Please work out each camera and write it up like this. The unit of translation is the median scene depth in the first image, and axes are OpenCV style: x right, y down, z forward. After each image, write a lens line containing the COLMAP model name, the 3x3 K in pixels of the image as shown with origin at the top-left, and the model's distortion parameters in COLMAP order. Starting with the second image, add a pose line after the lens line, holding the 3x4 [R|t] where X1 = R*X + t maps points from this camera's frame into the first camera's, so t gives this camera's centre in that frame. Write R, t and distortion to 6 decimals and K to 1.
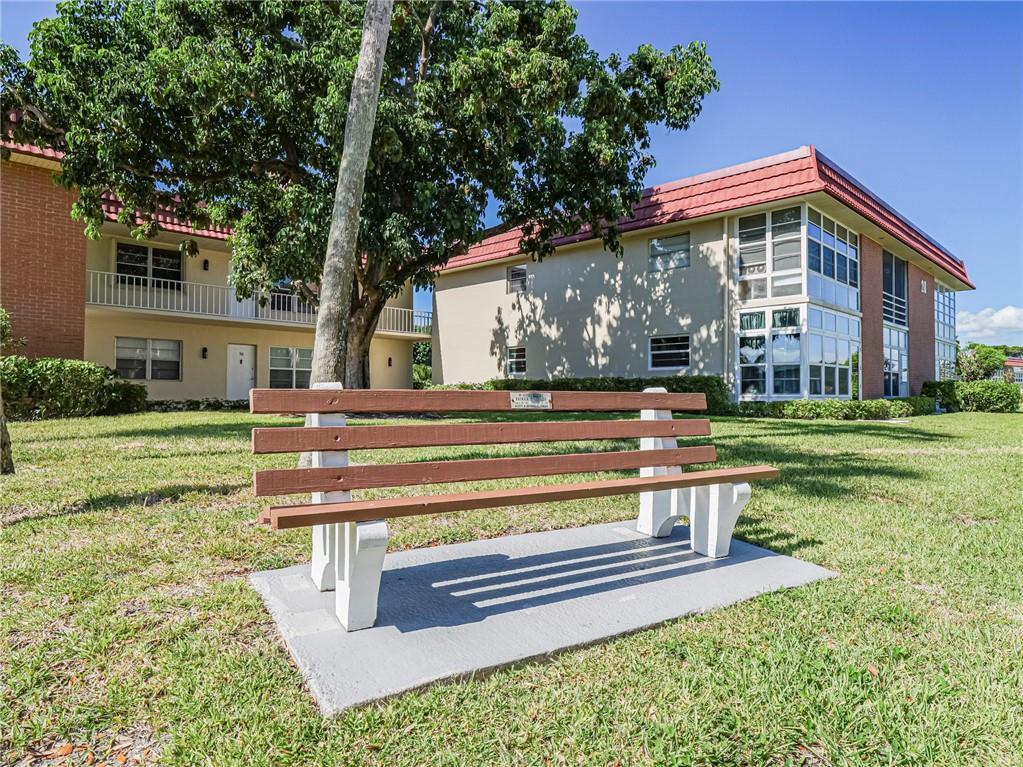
lens RADIAL K [[658.5, 0, 509.7], [0, 658.5, 376.6], [0, 0, 1]] dist [0.004771, -0.001537]
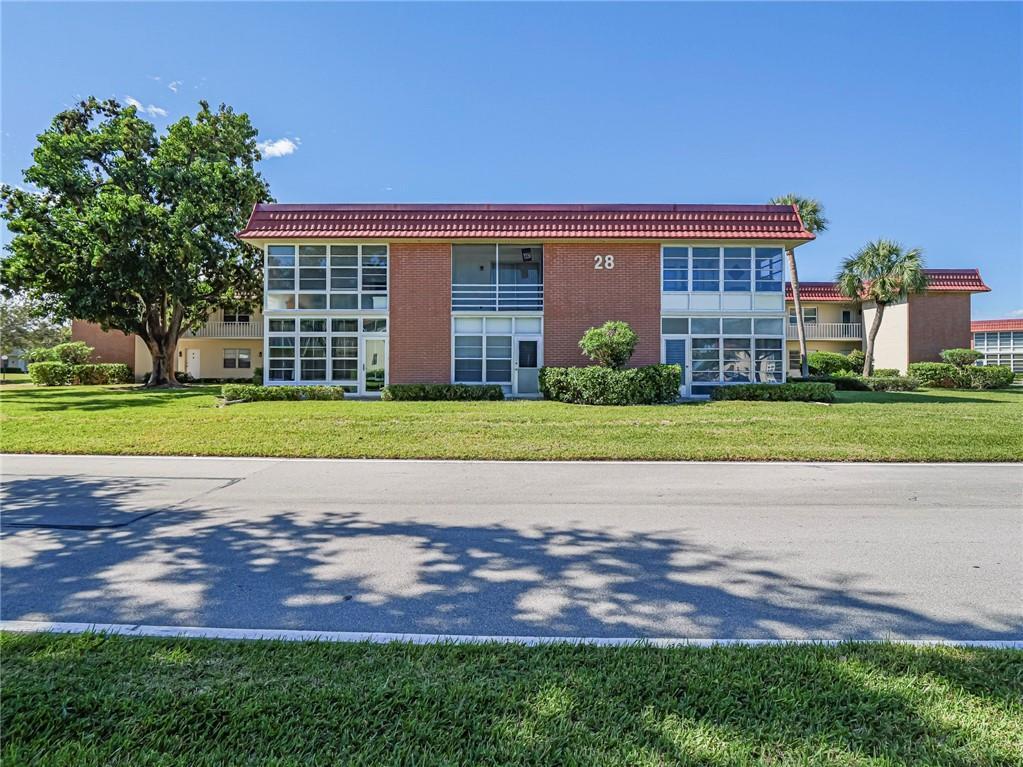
lens RADIAL K [[504.3, 0, 516.9], [0, 504.3, 377.8], [0, 0, 1]] dist [-0.009168, 0.000210]
pose [[0.684681, 0.014841, -0.728692, 1.521449], [0.016623, 0.999215, 0.035970, -0.007117], [0.728654, -0.036741, 0.683896, 0.624989]]
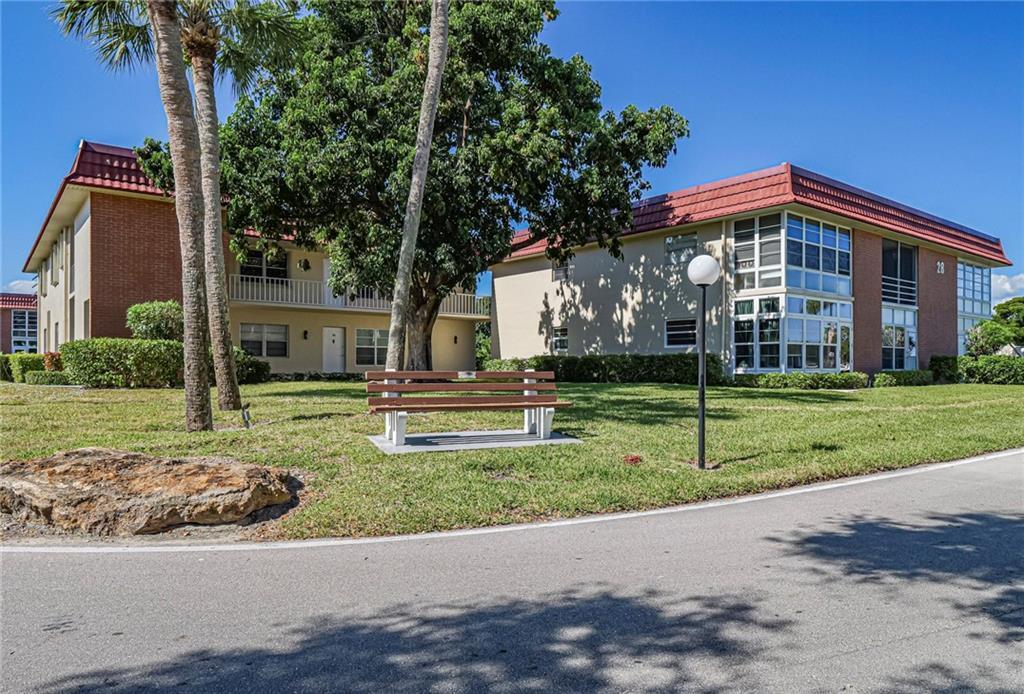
lens RADIAL K [[705.3, 0, 511.5], [0, 705.3, 356.7], [0, 0, 1]] dist [0.004024, 0.003456]
pose [[0.992420, -0.002525, -0.122866, 0.106356], [0.004286, 0.999892, 0.014076, -0.014452], [0.122817, -0.014496, 0.992323, -0.338202]]
